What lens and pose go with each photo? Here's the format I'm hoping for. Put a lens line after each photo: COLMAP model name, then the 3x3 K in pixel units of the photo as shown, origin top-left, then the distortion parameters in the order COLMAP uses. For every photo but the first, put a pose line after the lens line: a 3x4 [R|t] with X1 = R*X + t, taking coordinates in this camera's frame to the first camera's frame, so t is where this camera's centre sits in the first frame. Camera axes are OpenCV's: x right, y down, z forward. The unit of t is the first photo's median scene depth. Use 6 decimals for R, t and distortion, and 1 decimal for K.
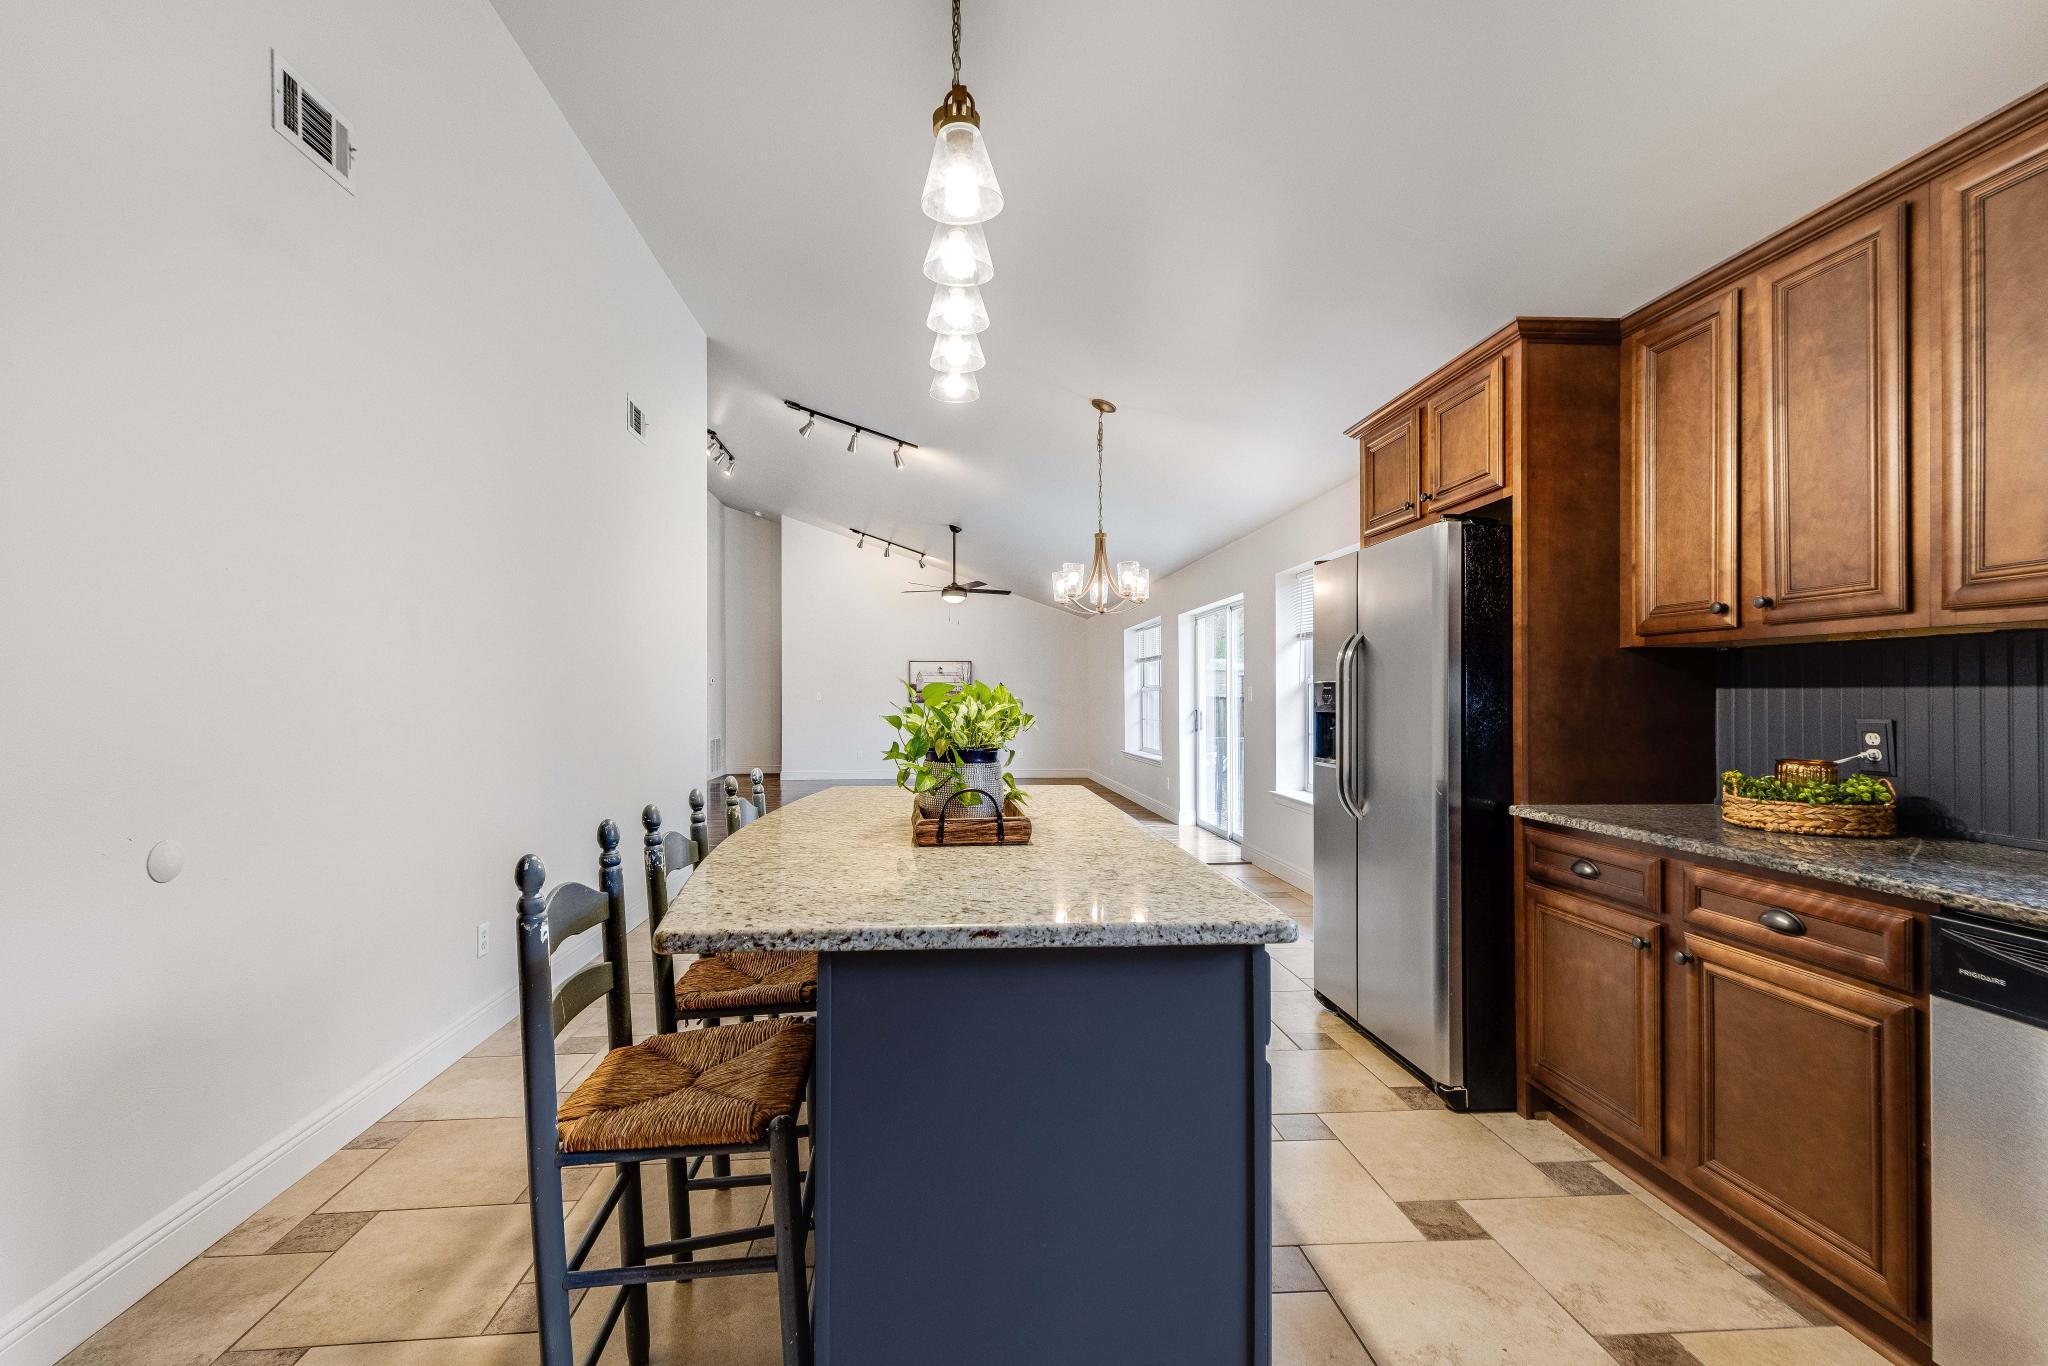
lens RADIAL K [[890.5, 0, 1024.0], [0, 890.5, 683.0], [0, 0, 1]] dist [0.030698, 0.000387]
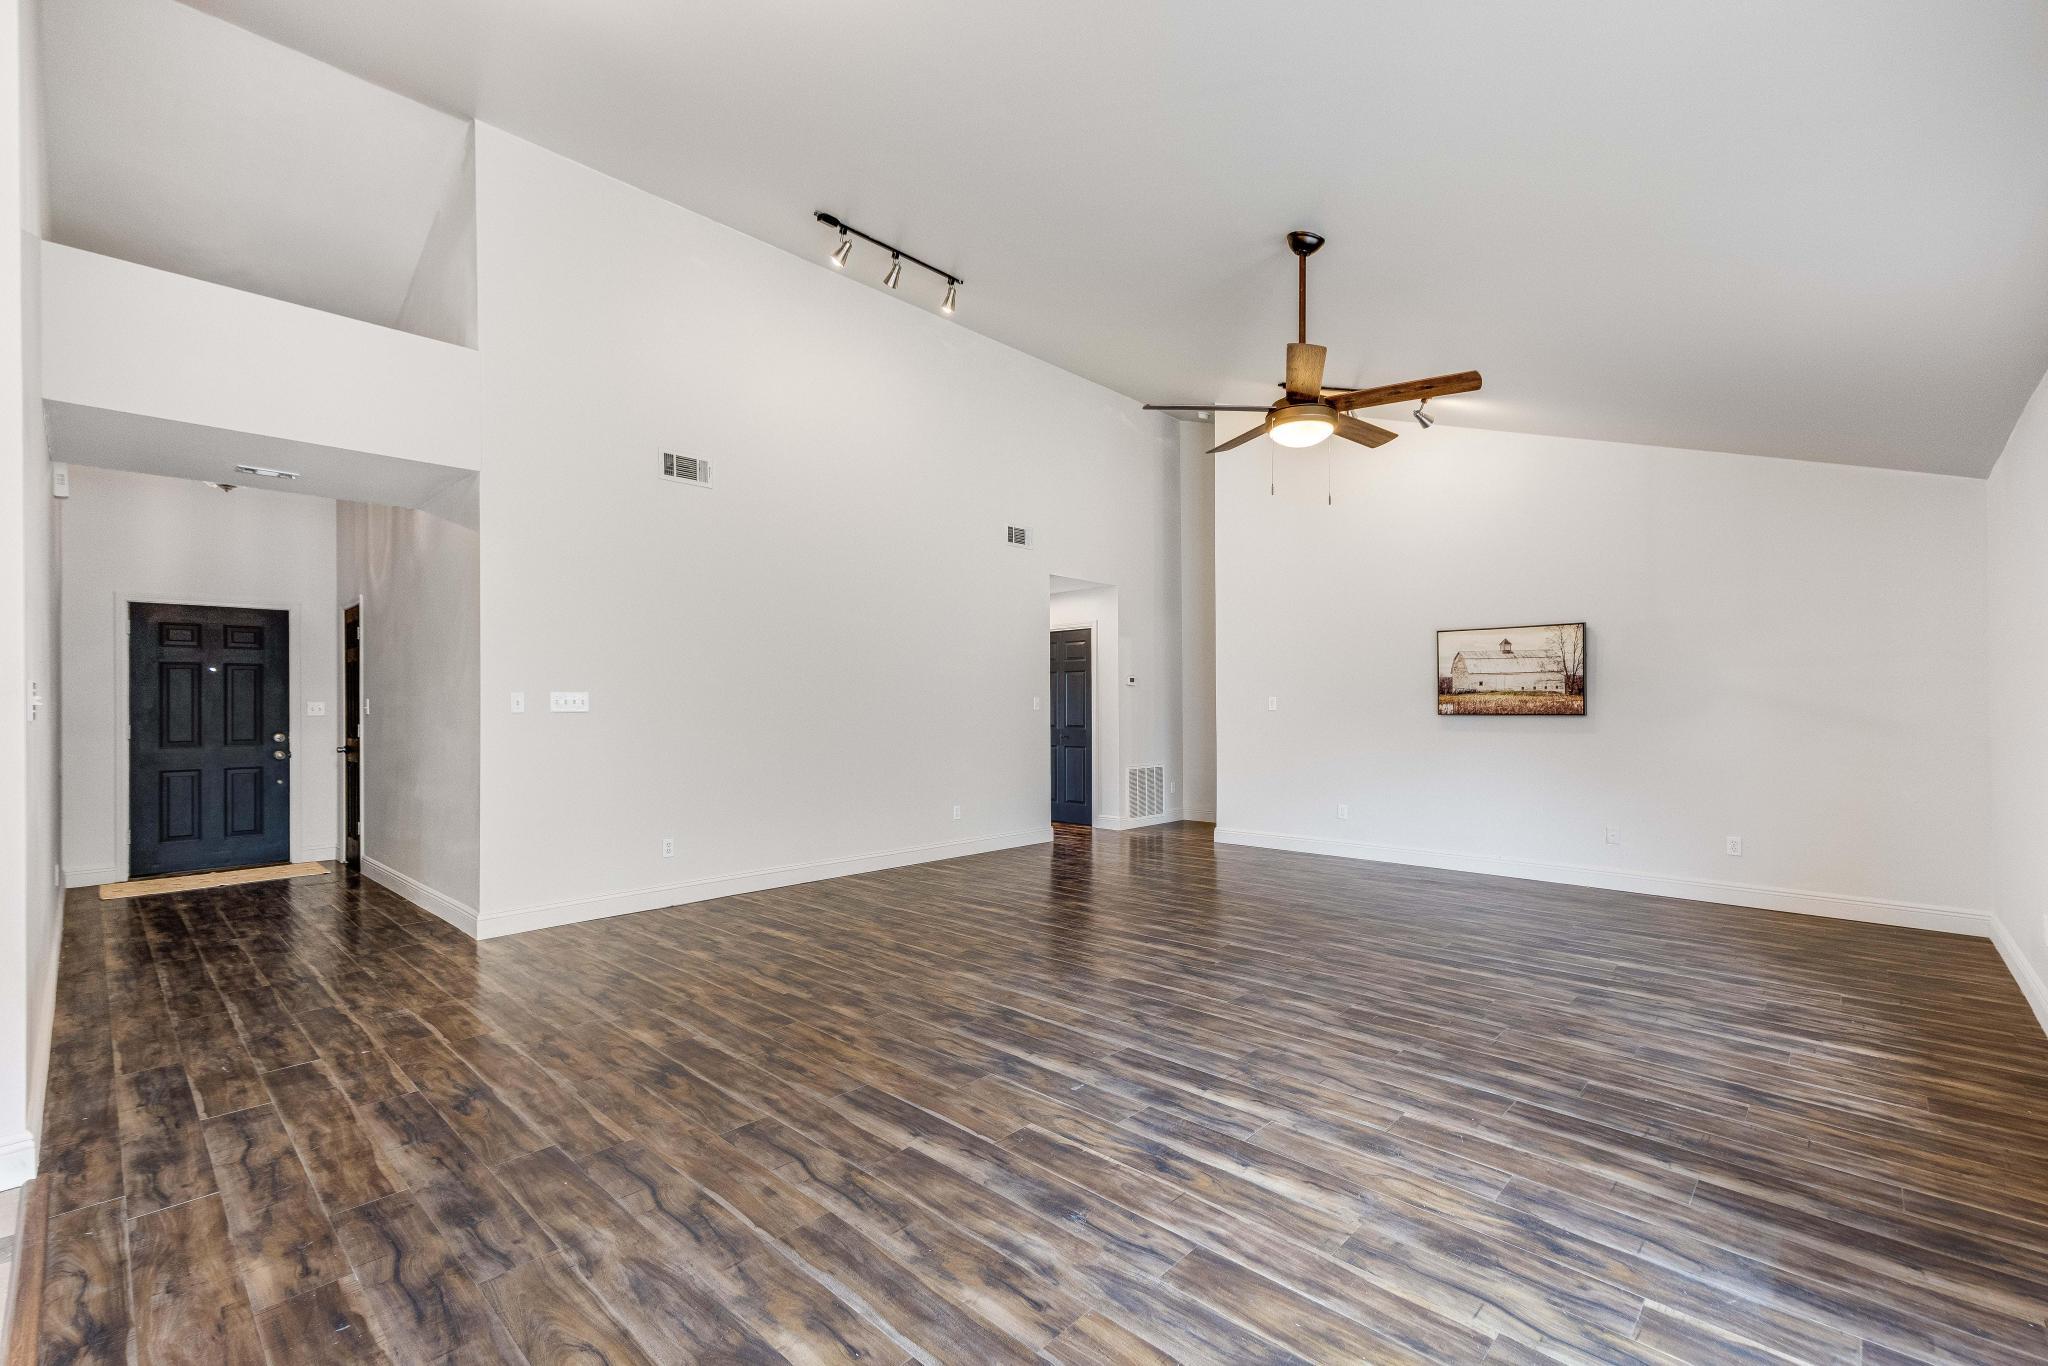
lens RADIAL K [[889.8, 0, 1001.4], [0, 889.8, 702.3], [0, 0, 1]] dist [0.000424, 0.000357]
pose [[0.648629, -0.002110, -0.761102, 0.473235], [0.015179, 0.999833, 0.010164, 0.033172], [0.760954, -0.018146, 0.648552, 2.648937]]
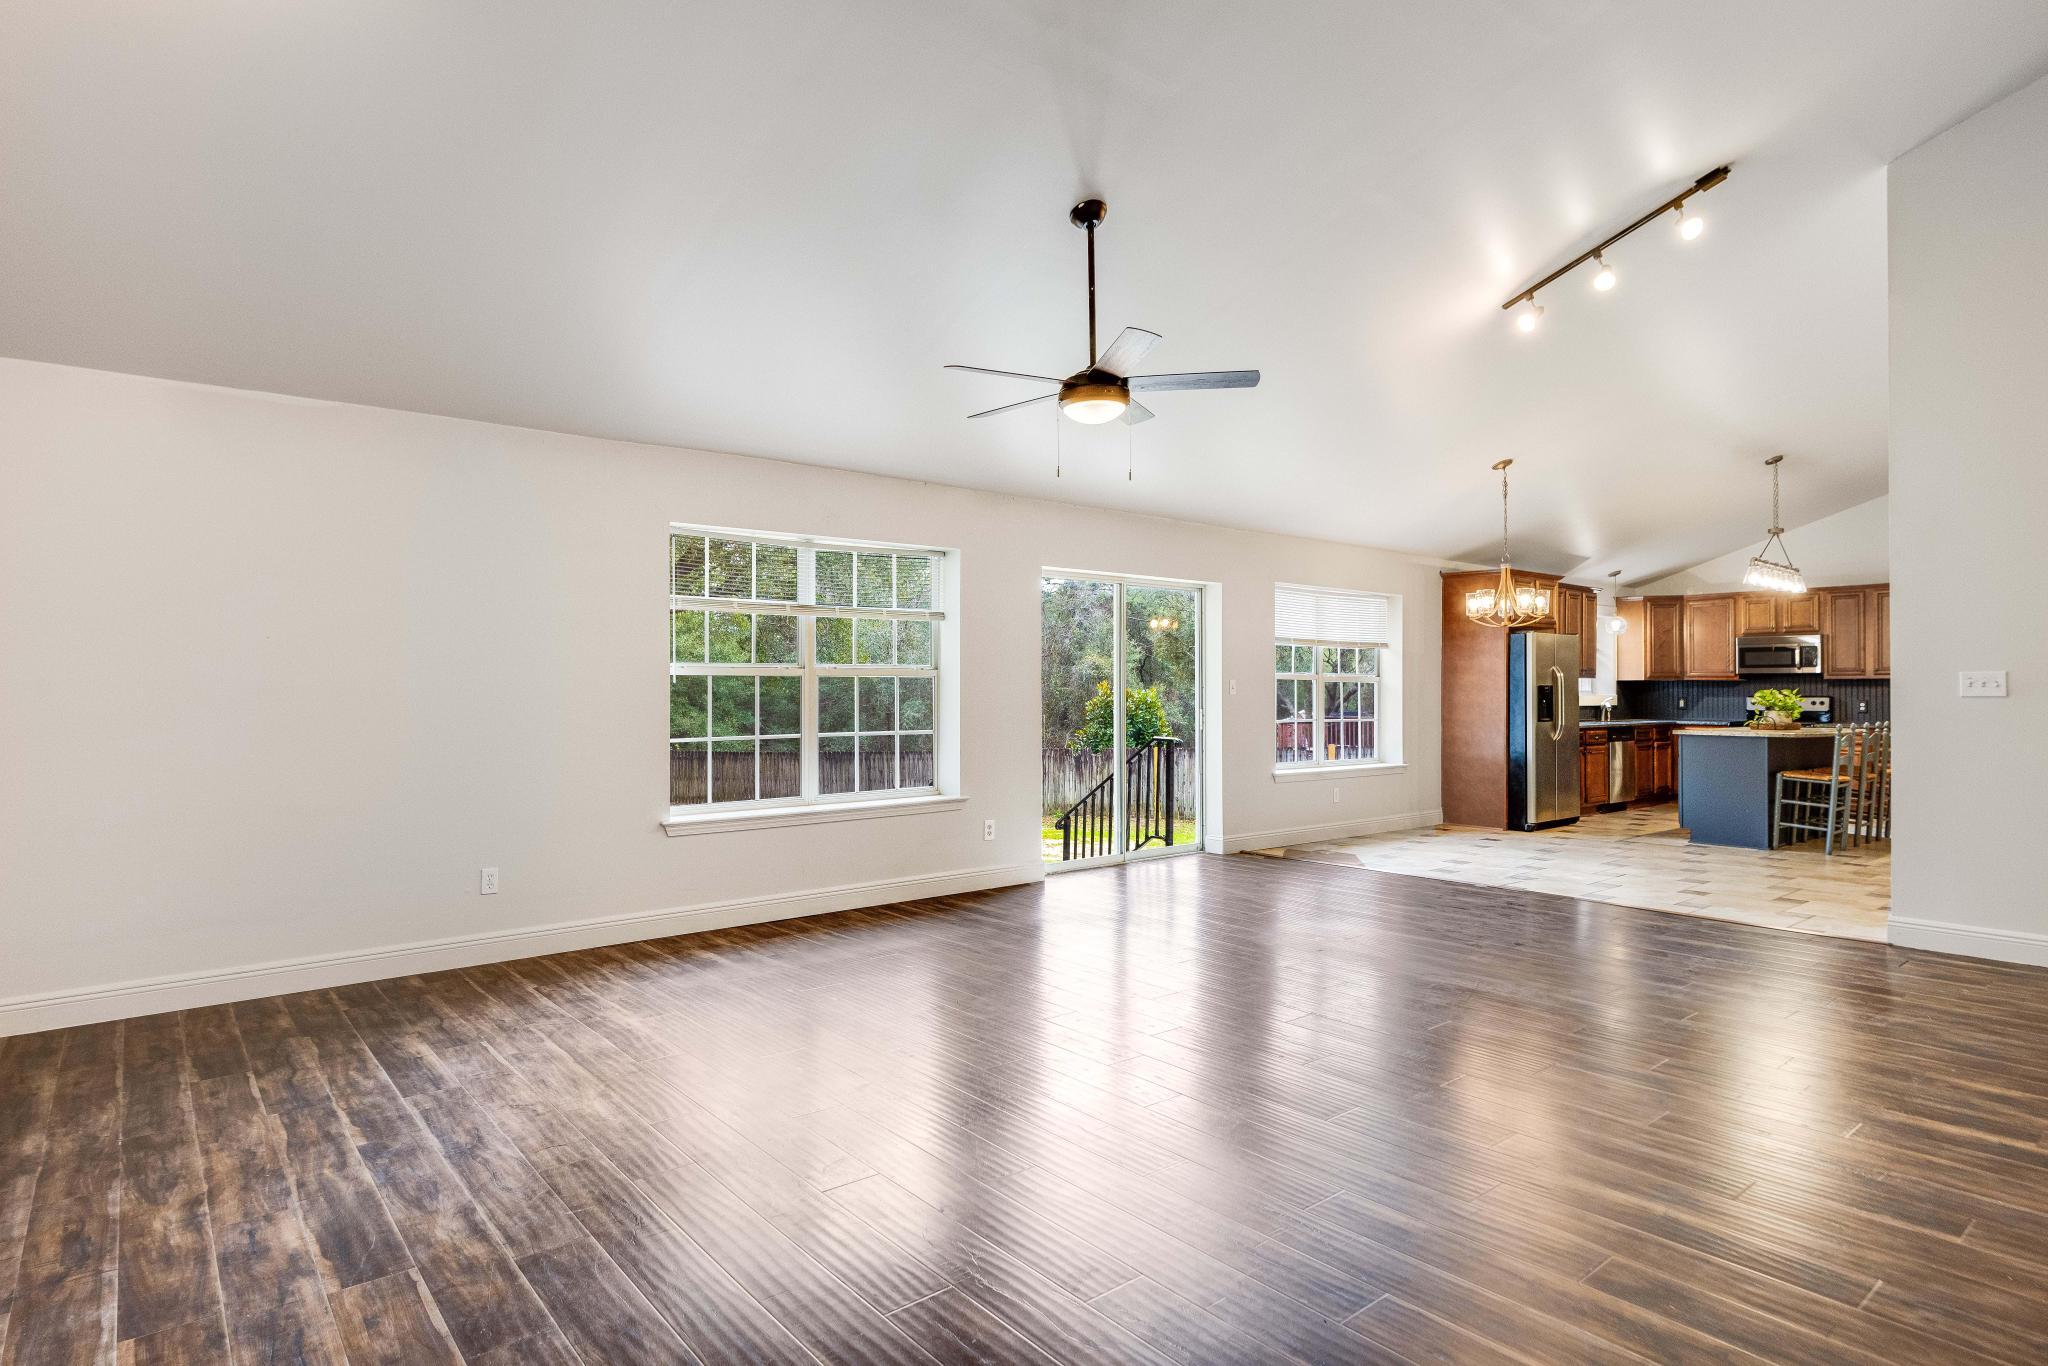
lens RADIAL K [[1096.0, 0, 1030.3], [0, 1096.0, 697.1], [0, 0, 1]] dist [-0.006000, -0.000670]
pose [[-0.564952, -0.002843, 0.825119, -1.681017], [-0.013790, 0.999887, -0.005997, 0.084633], [-0.825009, -0.014766, -0.564927, 5.011674]]
